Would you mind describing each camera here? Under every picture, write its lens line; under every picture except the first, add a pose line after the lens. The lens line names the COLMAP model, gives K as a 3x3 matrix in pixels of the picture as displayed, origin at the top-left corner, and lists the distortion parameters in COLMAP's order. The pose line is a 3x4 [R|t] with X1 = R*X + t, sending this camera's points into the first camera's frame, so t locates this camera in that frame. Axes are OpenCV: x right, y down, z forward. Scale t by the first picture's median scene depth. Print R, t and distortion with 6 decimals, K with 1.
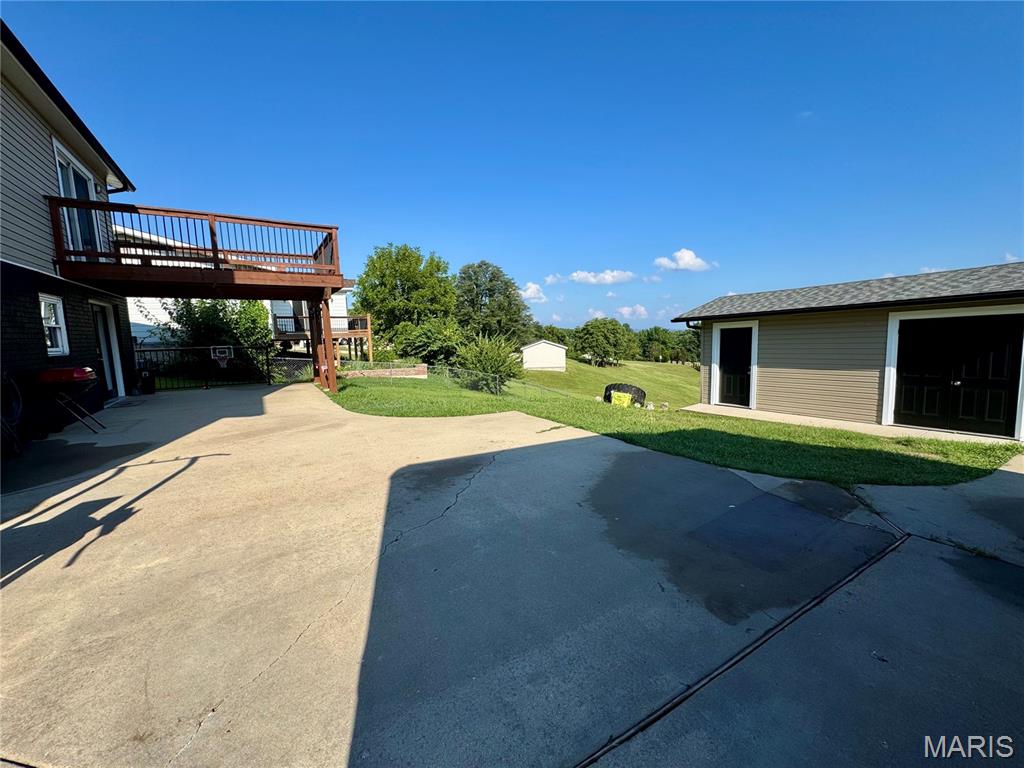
lens RADIAL K [[409.5, 0, 512.0], [0, 409.5, 384.0], [0, 0, 1]] dist [-0.001687, -0.000104]
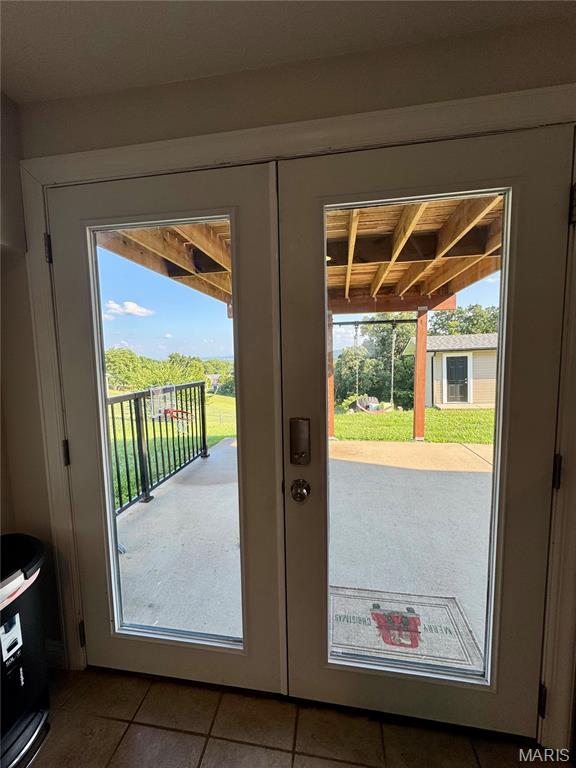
lens RADIAL K [[307.1, 0, 288.0], [0, 307.1, 384.0], [0, 0, 1]] dist [-0.001687, -0.000104]
pose [[0.644715, -0.042659, 0.763232, -0.896955], [0.084884, 0.996262, -0.016019, -0.063319], [-0.759695, 0.075113, 0.645926, 0.740017]]
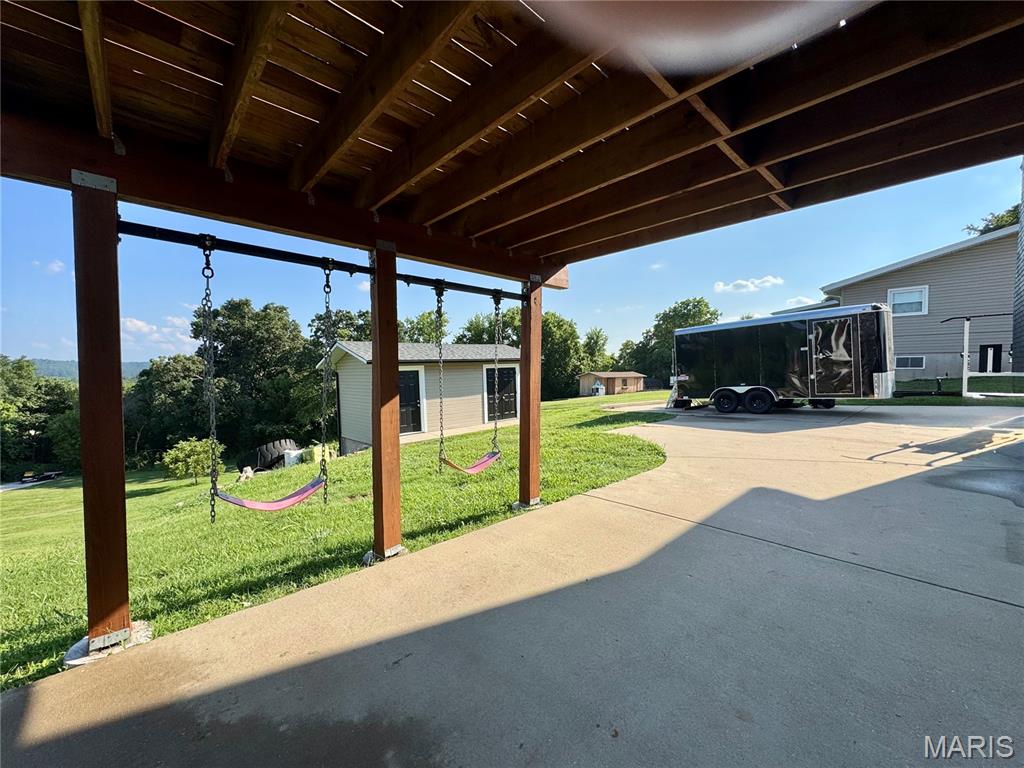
lens RADIAL K [[409.5, 0, 512.0], [0, 409.5, 384.0], [0, 0, 1]] dist [-0.001687, -0.000104]
pose [[-0.212686, 0.005899, 0.977103, -0.759596], [0.129603, 0.991317, 0.022226, -0.084329], [-0.968487, 0.131362, -0.211604, 0.985050]]
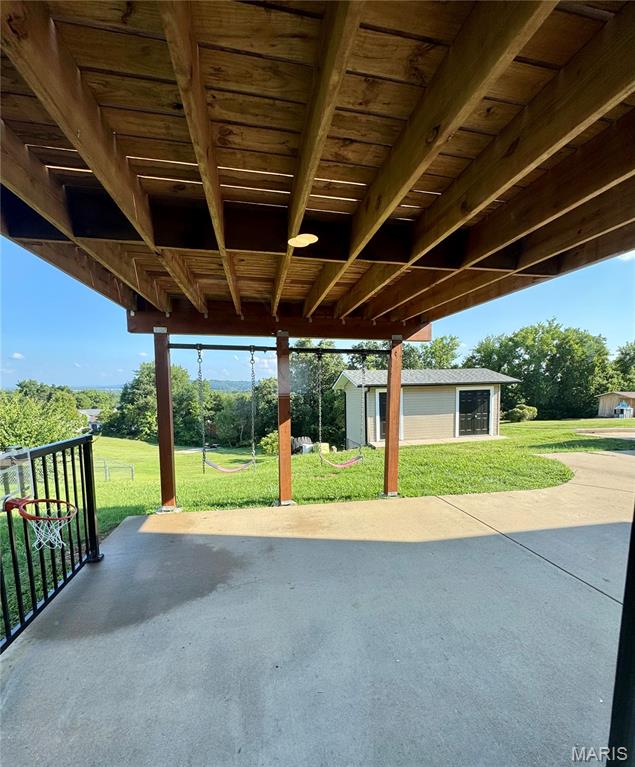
lens RADIAL K [[338.6, 0, 318.4], [0, 338.6, 422.2], [0, 0, 1]] dist [-0.001314, -0.000094]
pose [[0.339114, -0.058309, 0.938936, -0.843689], [0.098482, 0.994794, 0.026210, -0.082494], [-0.935576, 0.083580, 0.343091, 0.831364]]
